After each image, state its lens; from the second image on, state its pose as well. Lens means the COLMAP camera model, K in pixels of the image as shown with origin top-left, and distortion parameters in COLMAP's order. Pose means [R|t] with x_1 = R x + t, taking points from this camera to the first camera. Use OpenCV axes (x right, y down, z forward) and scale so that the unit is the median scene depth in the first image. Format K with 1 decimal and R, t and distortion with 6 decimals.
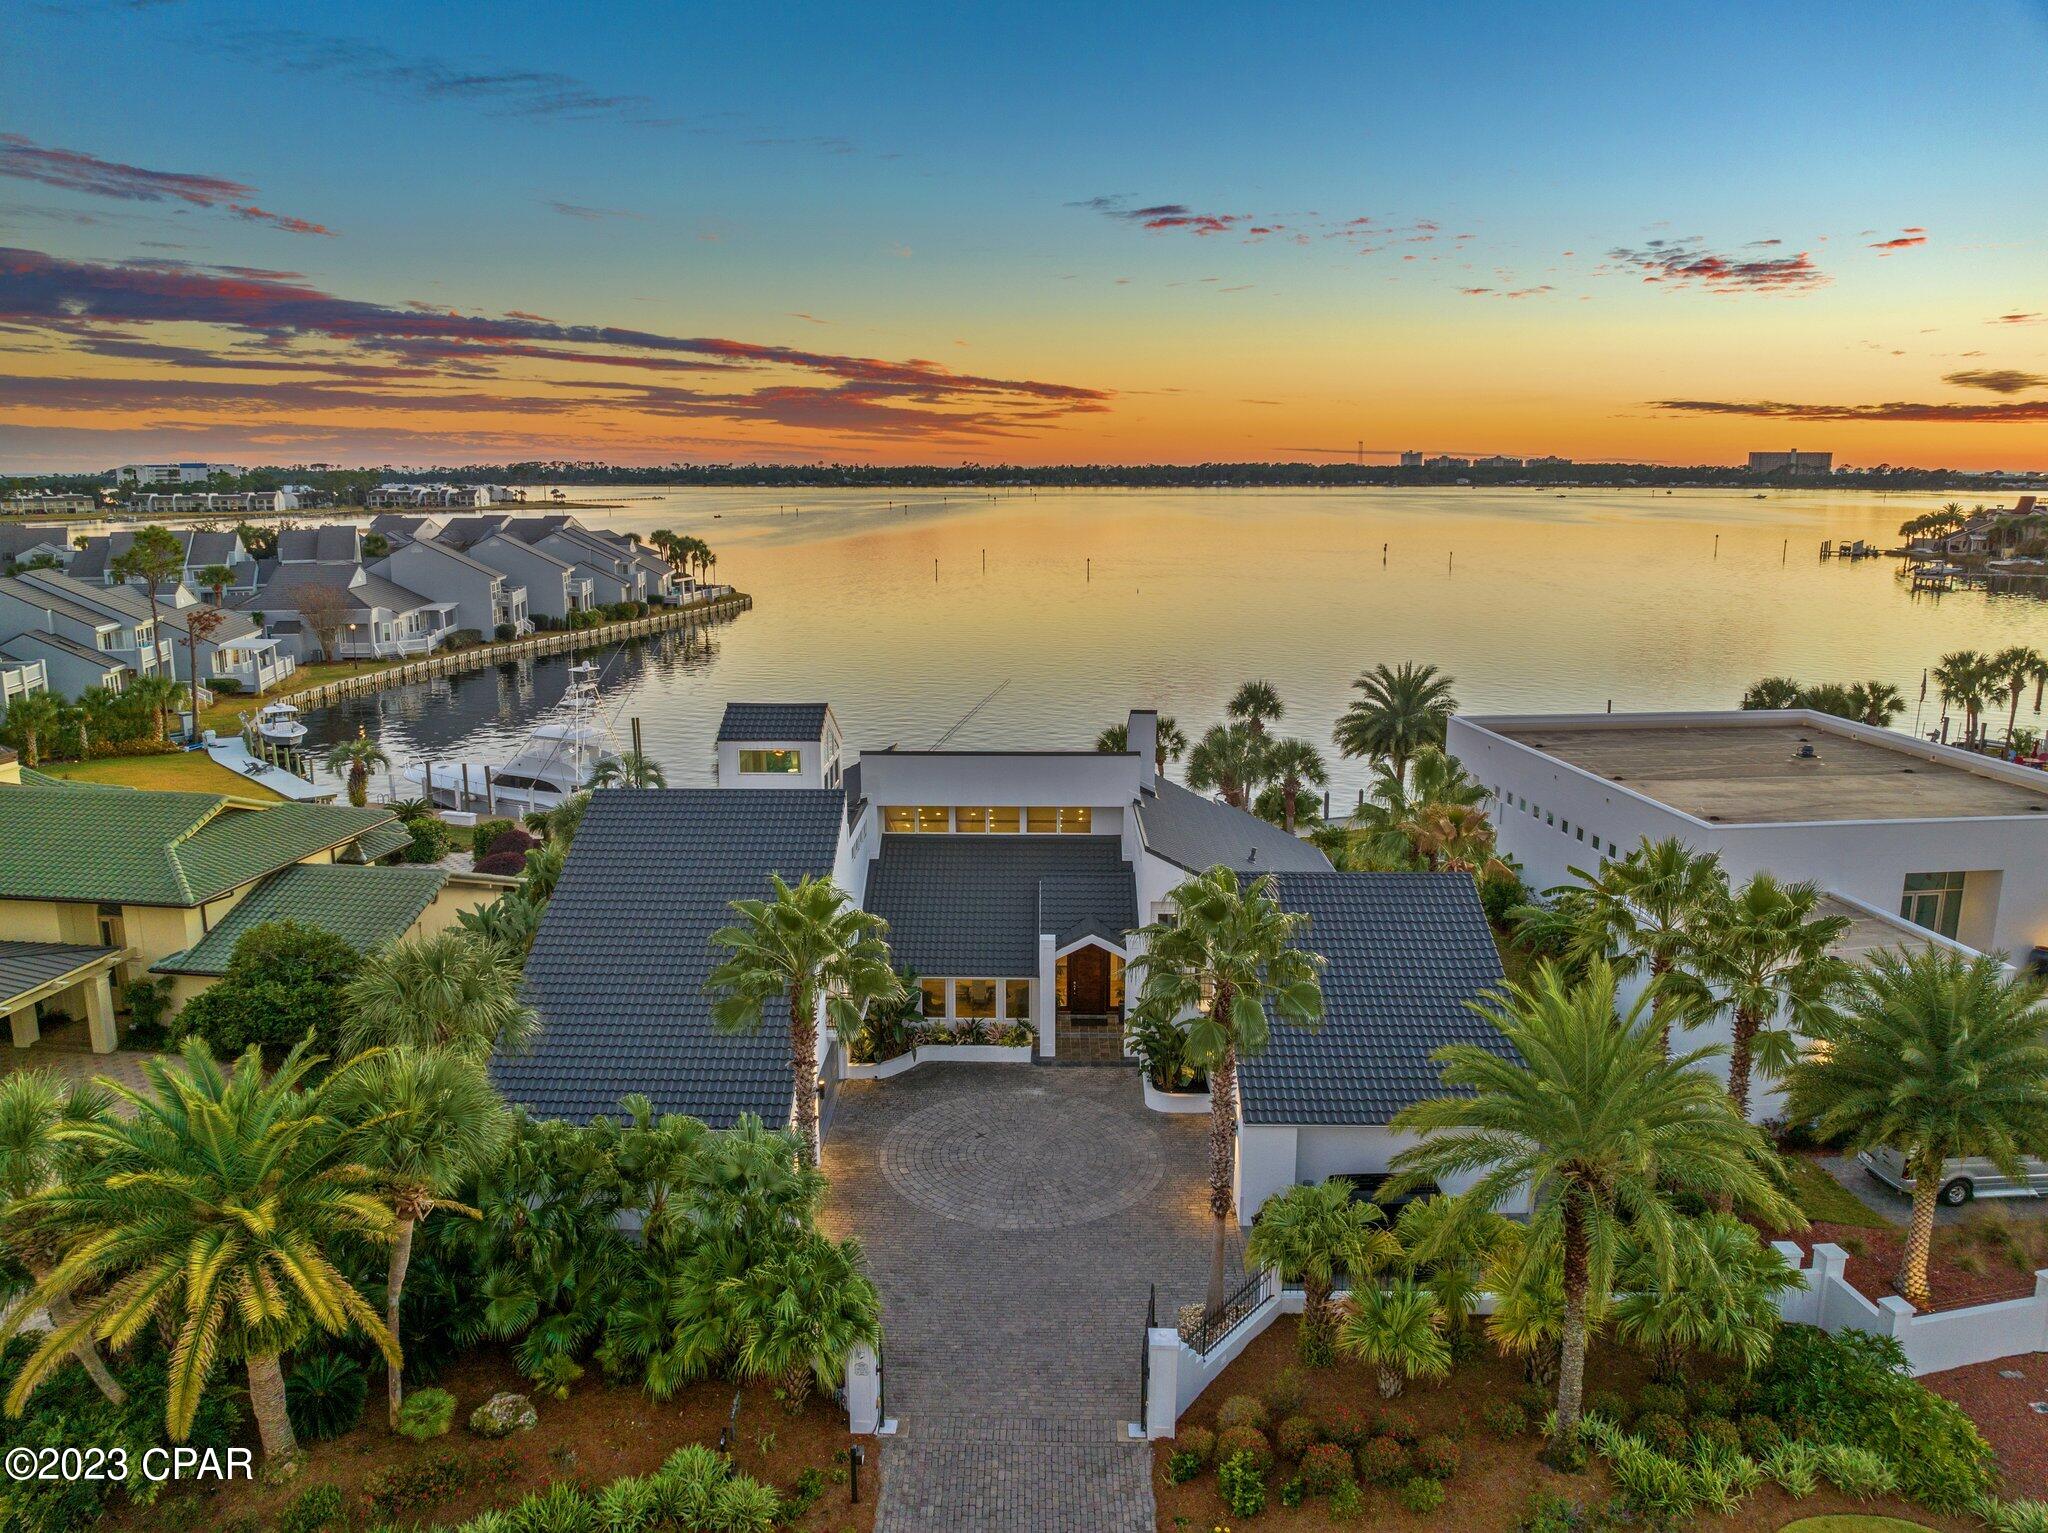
lens RADIAL K [[1431.1, 0, 1024.0], [0, 1431.1, 766.5], [0, 0, 1]] dist [-0.036759, 0.006483]
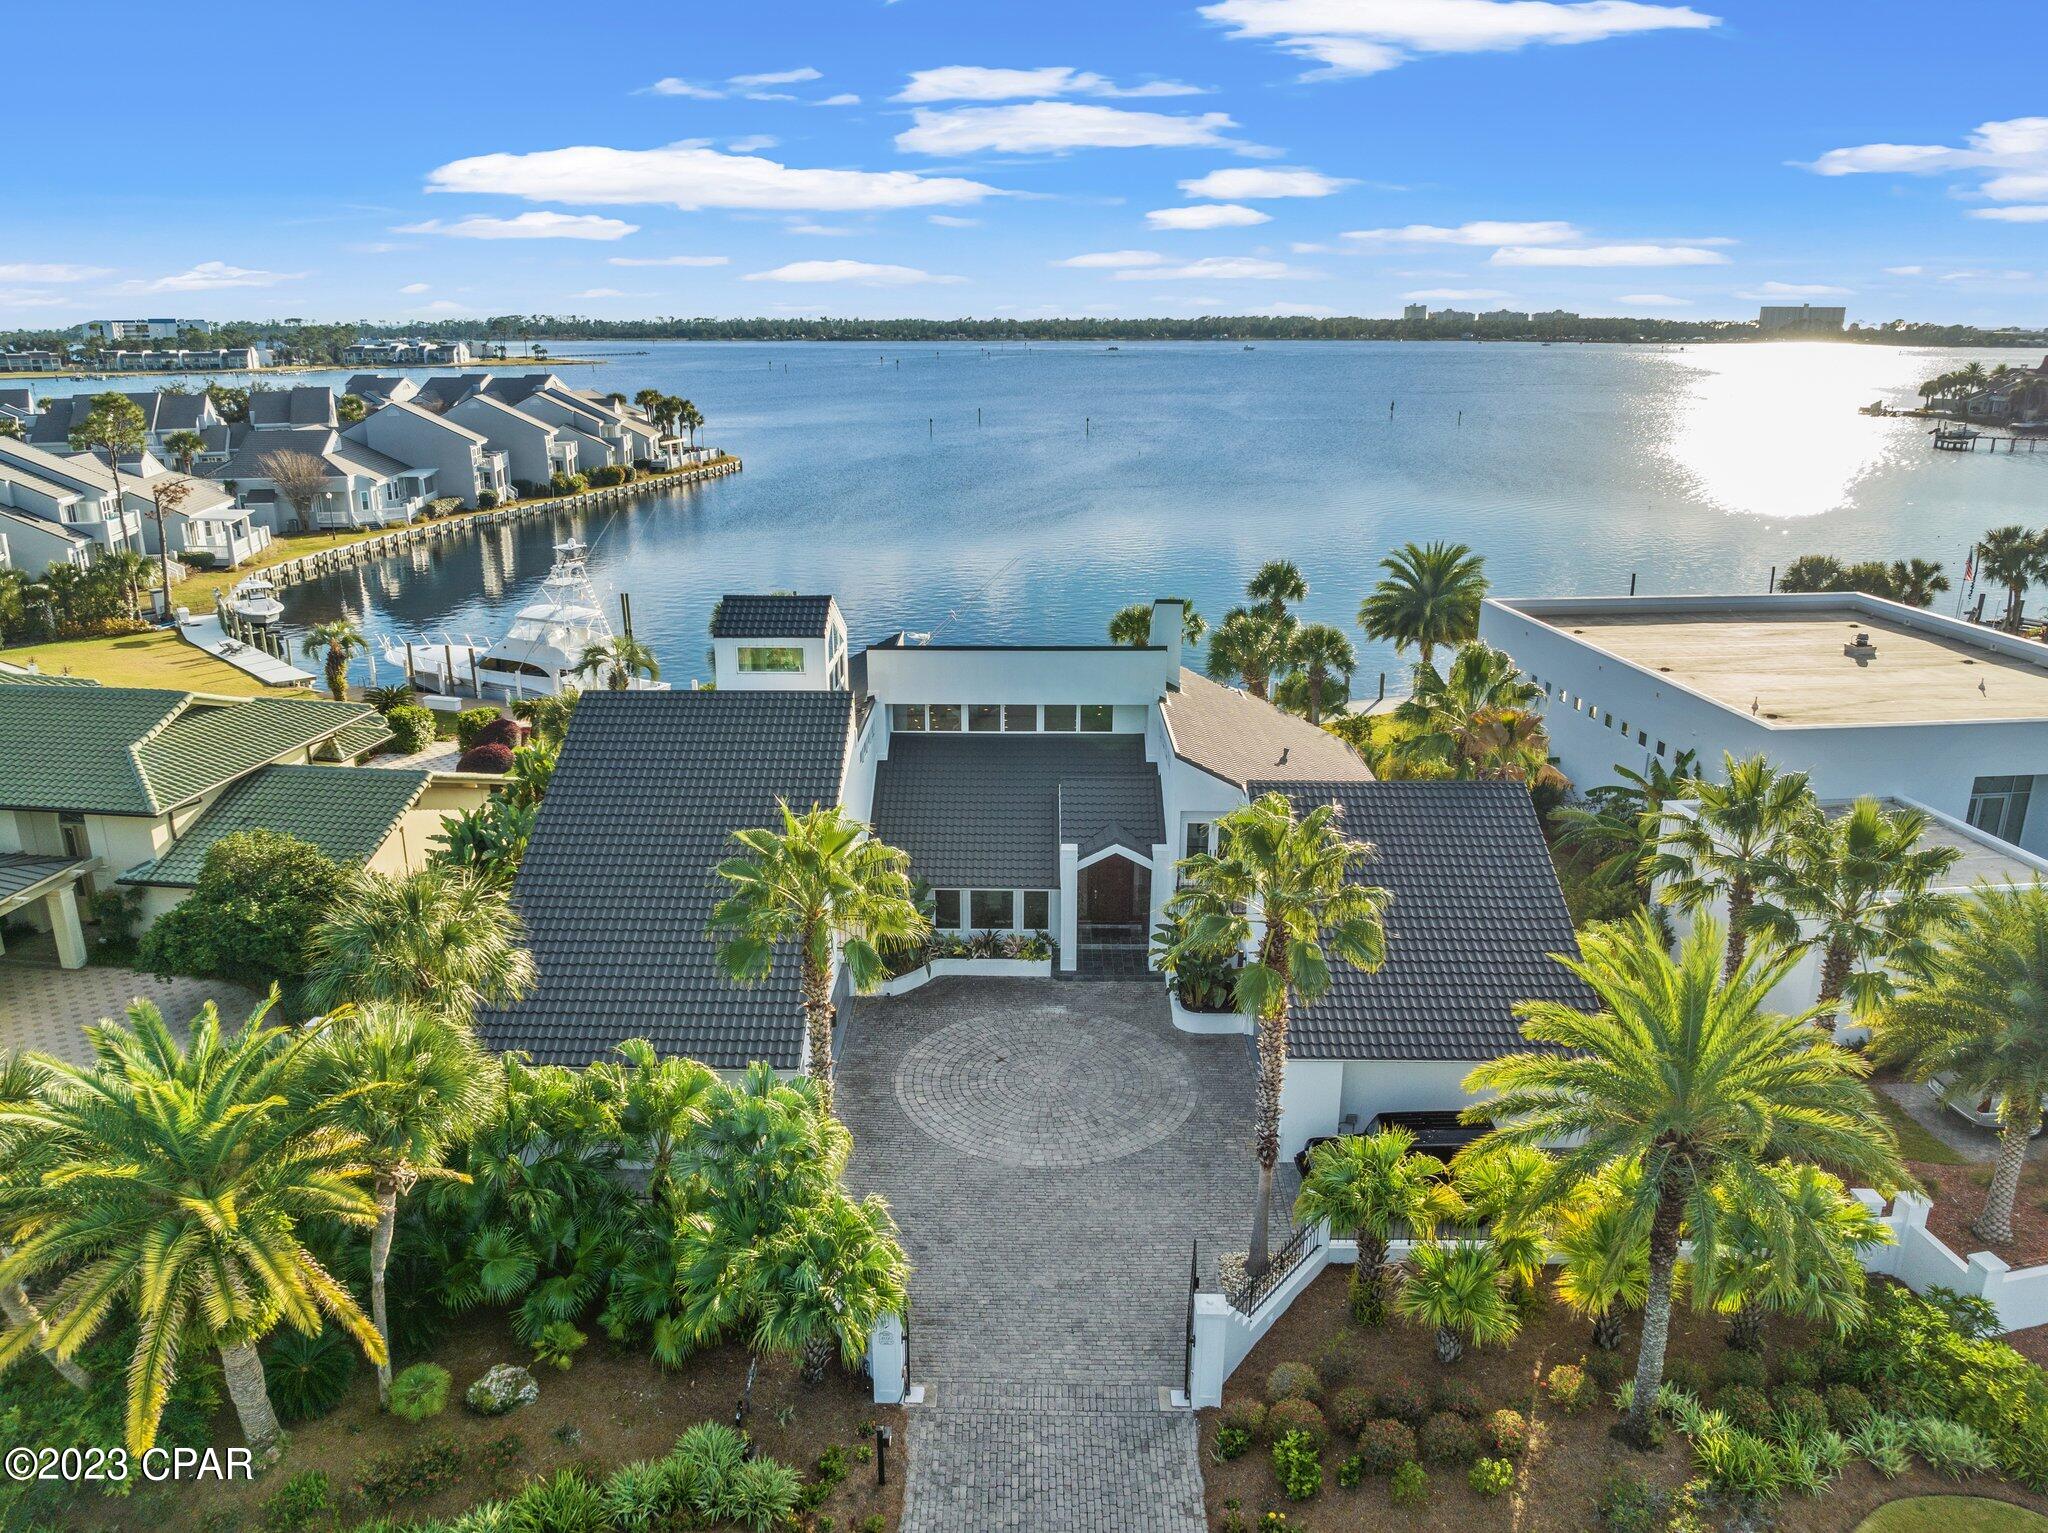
lens RADIAL K [[1431.1, 0, 1024.0], [0, 1431.1, 766.5], [0, 0, 1]] dist [-0.036759, 0.006483]
pose [[0.999988, -0.001157, 0.004696, -0.017373], [0.000697, 0.995301, 0.096825, -0.024187], [-0.004786, -0.096821, 0.995290, 0.067712]]
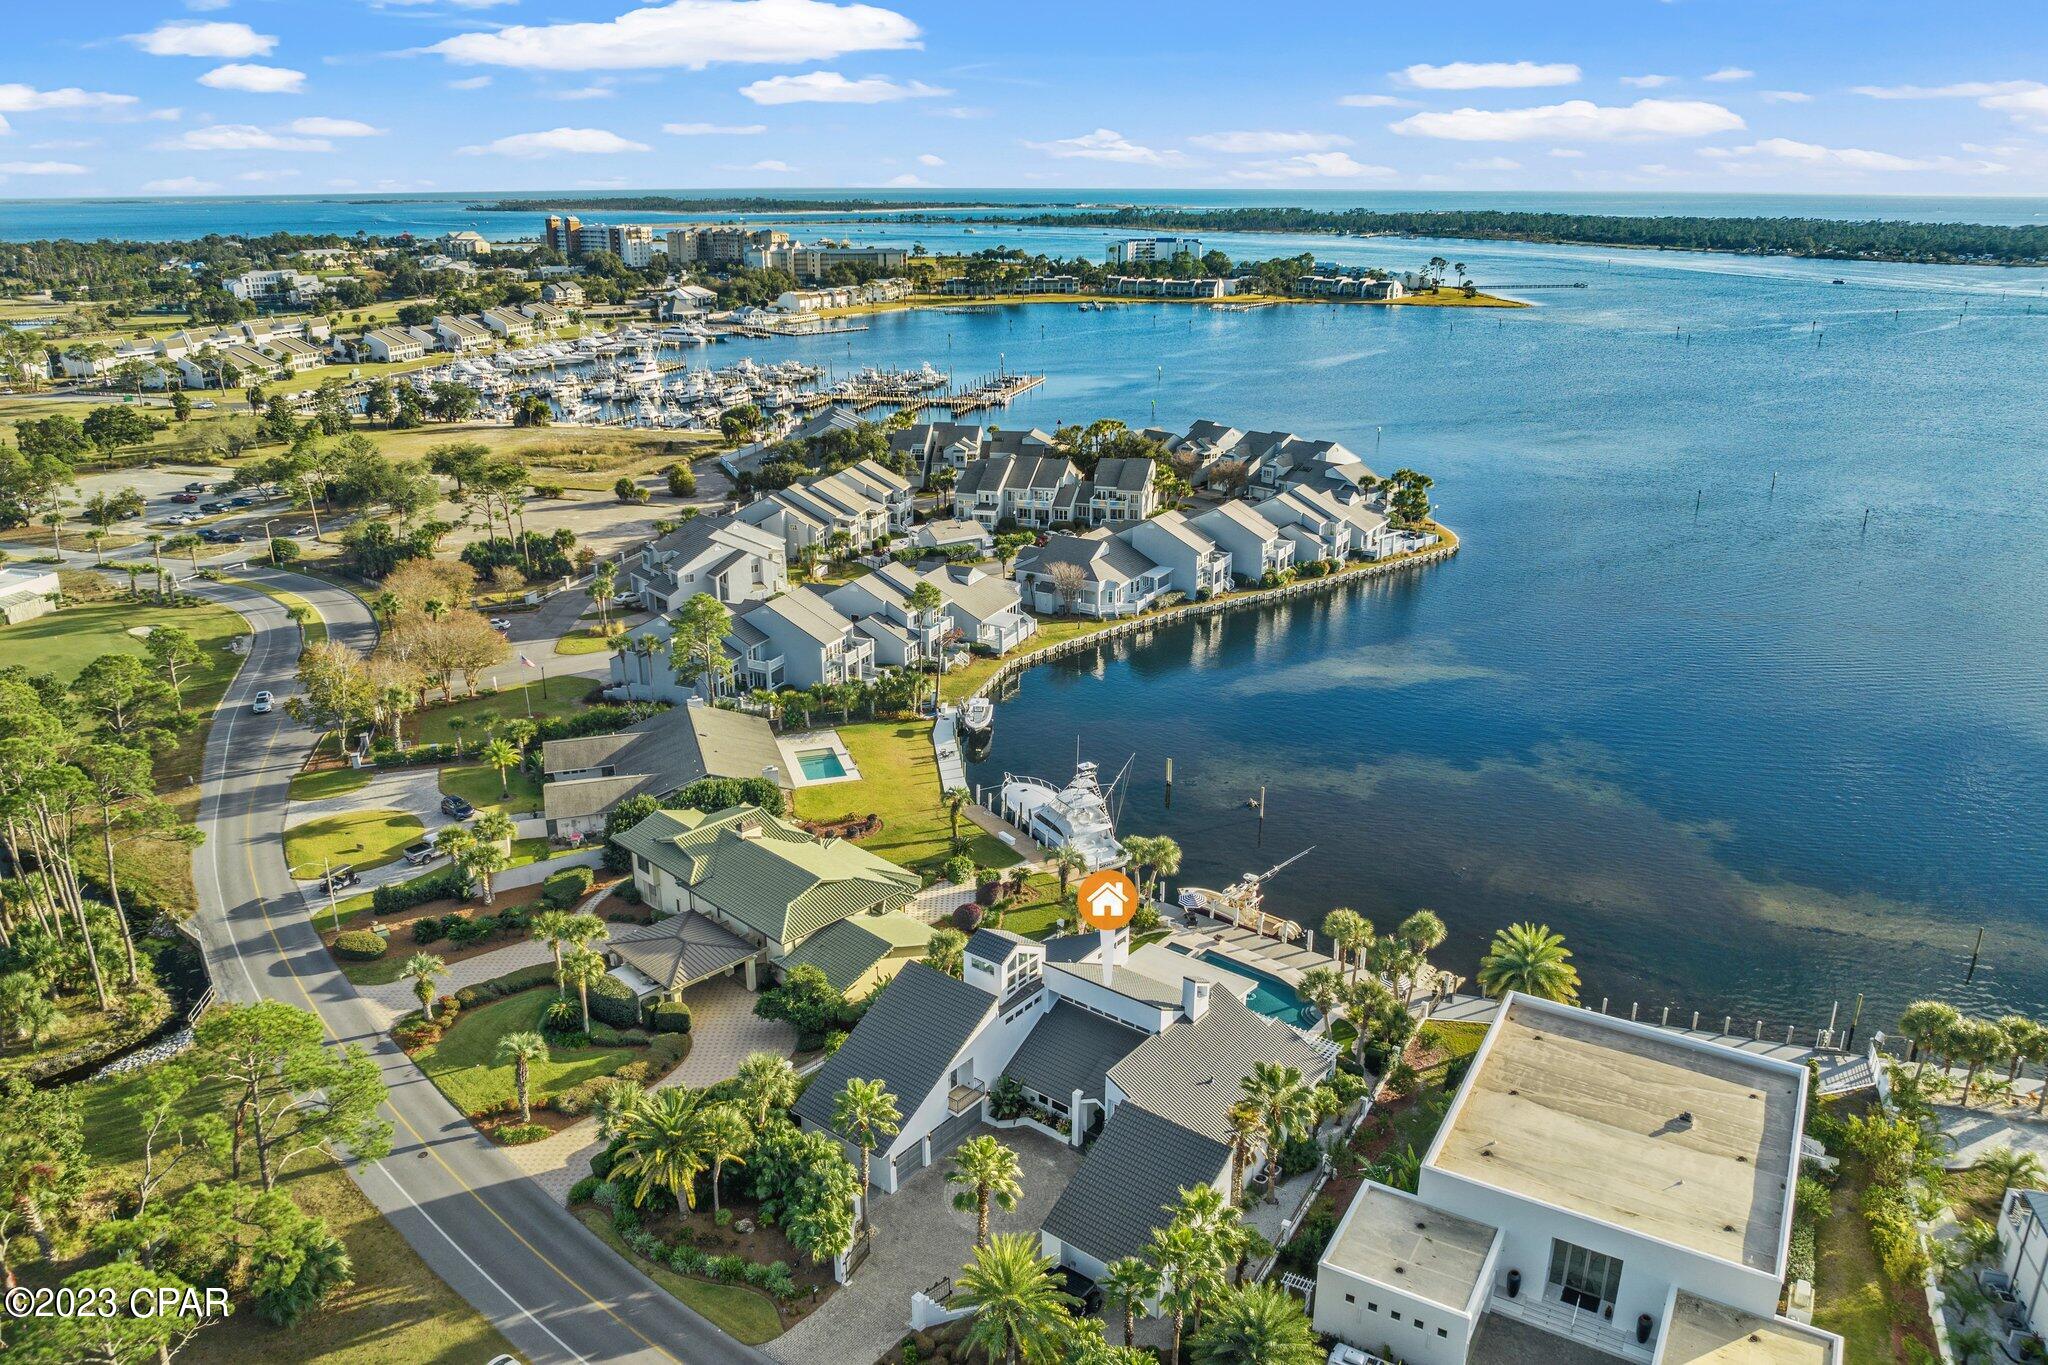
lens RADIAL K [[1473.5, 0, 1024.0], [0, 1473.5, 682.5], [0, 0, 1]] dist [0.000821, 0.000162]
pose [[0.795159, 0.201579, -0.571916, 1.022446], [-0.122382, 0.977071, 0.174228, -0.793225], [0.593924, -0.068547, 0.801596, -0.666055]]
